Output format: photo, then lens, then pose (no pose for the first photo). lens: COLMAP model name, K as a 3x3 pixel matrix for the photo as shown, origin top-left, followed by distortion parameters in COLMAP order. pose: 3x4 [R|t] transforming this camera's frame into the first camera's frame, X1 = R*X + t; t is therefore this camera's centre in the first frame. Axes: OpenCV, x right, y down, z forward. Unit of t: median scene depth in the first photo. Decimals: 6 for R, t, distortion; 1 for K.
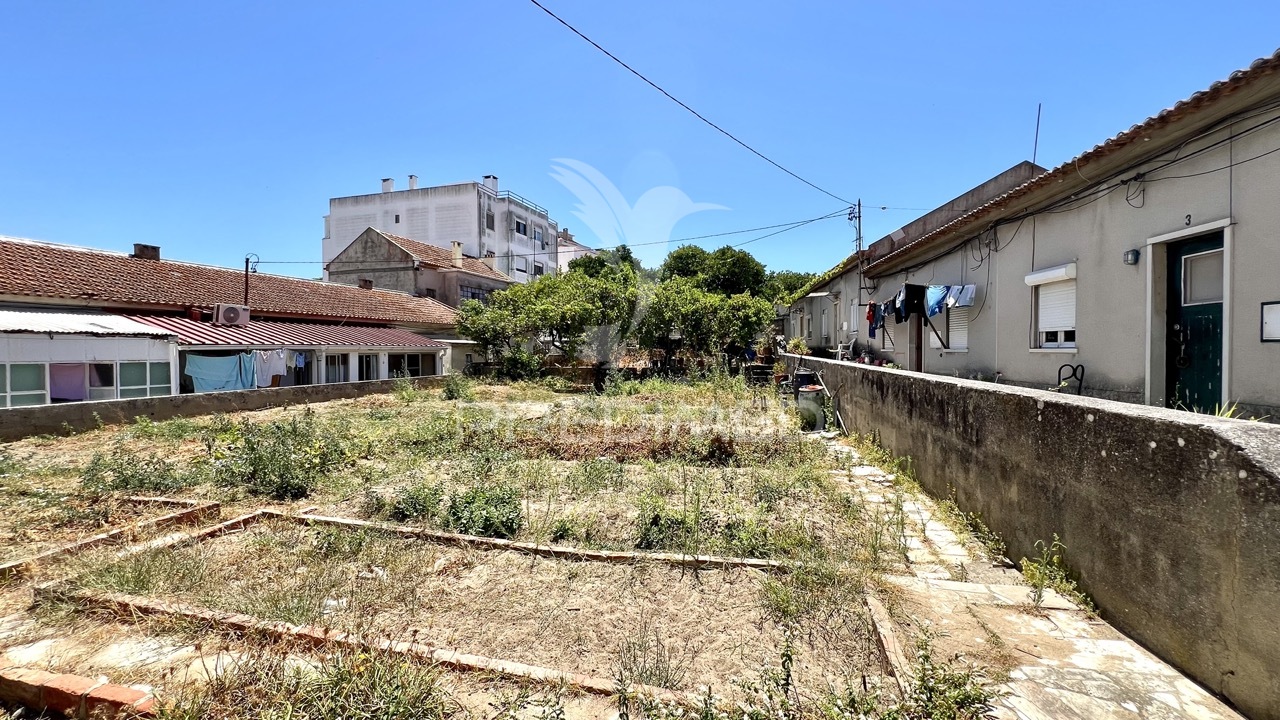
lens RADIAL K [[541.1, 0, 640.0], [0, 541.1, 360.0], [0, 0, 1]] dist [-0.000755, 0.000034]
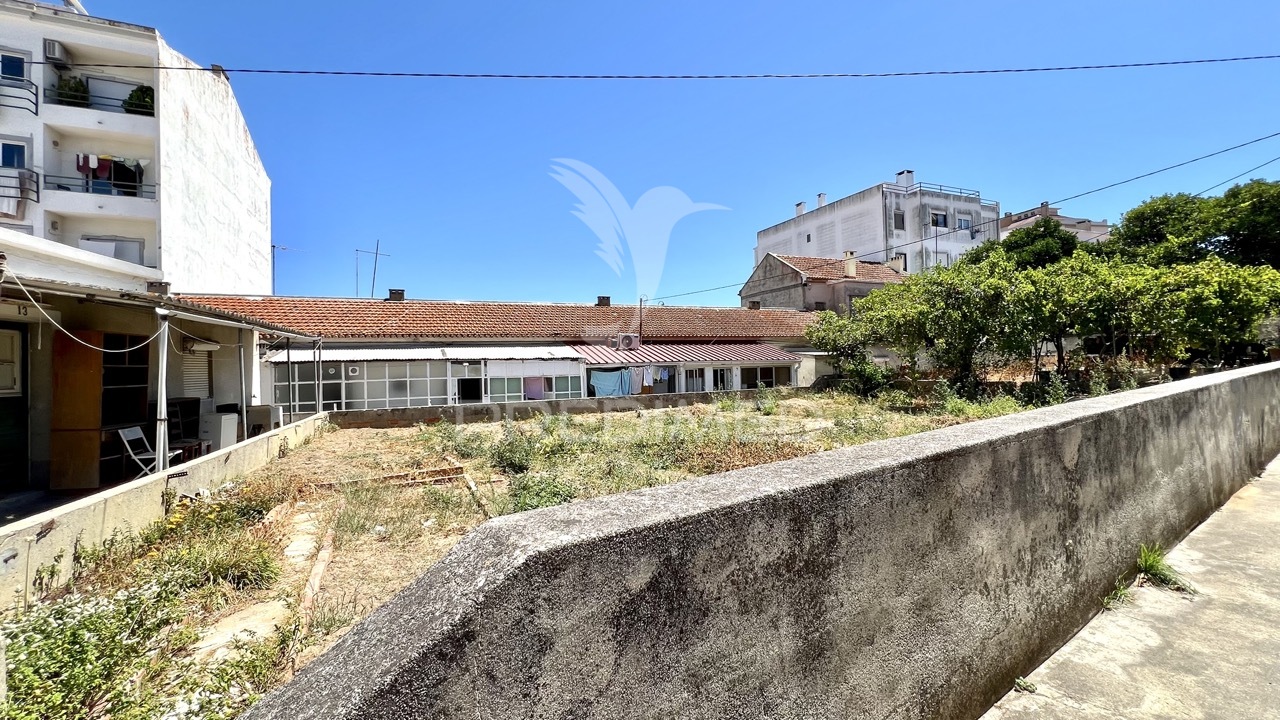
lens RADIAL K [[541.1, 0, 640.0], [0, 541.1, 360.0], [0, 0, 1]] dist [-0.000755, 0.000034]
pose [[0.631516, -0.020875, -0.775082, 0.246618], [0.008835, 0.999766, -0.019728, -0.005905], [0.775312, 0.005610, 0.631553, 0.113870]]
